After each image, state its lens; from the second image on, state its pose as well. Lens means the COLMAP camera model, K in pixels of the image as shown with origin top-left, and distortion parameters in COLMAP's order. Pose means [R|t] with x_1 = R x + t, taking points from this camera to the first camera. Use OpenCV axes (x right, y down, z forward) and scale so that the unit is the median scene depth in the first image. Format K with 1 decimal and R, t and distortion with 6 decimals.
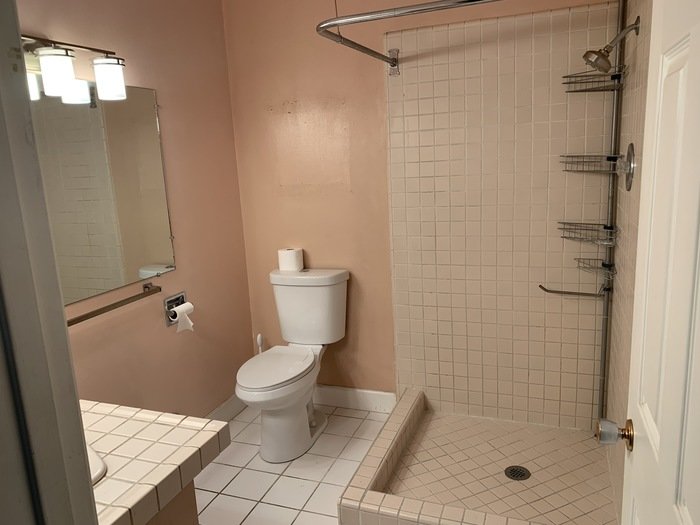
lens RADIAL K [[543.1, 0, 345.4], [0, 543.1, 261.9], [0, 0, 1]] dist [0.092787, -0.116411]
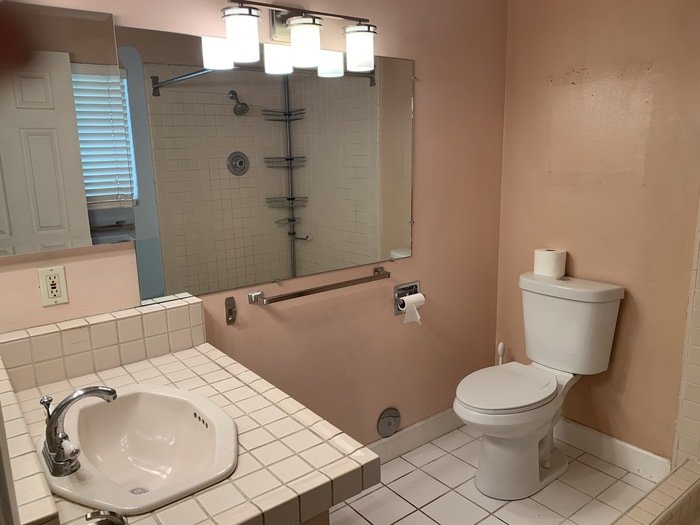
lens RADIAL K [[544.7, 0, 349.2], [0, 544.7, 259.0], [0, 0, 1]] dist [0.006801, -0.005178]
pose [[0.853081, 0.140598, -0.502479, 0.057879], [-0.129336, 0.989937, 0.057413, -0.019122], [0.505495, 0.016010, 0.862681, 0.143115]]
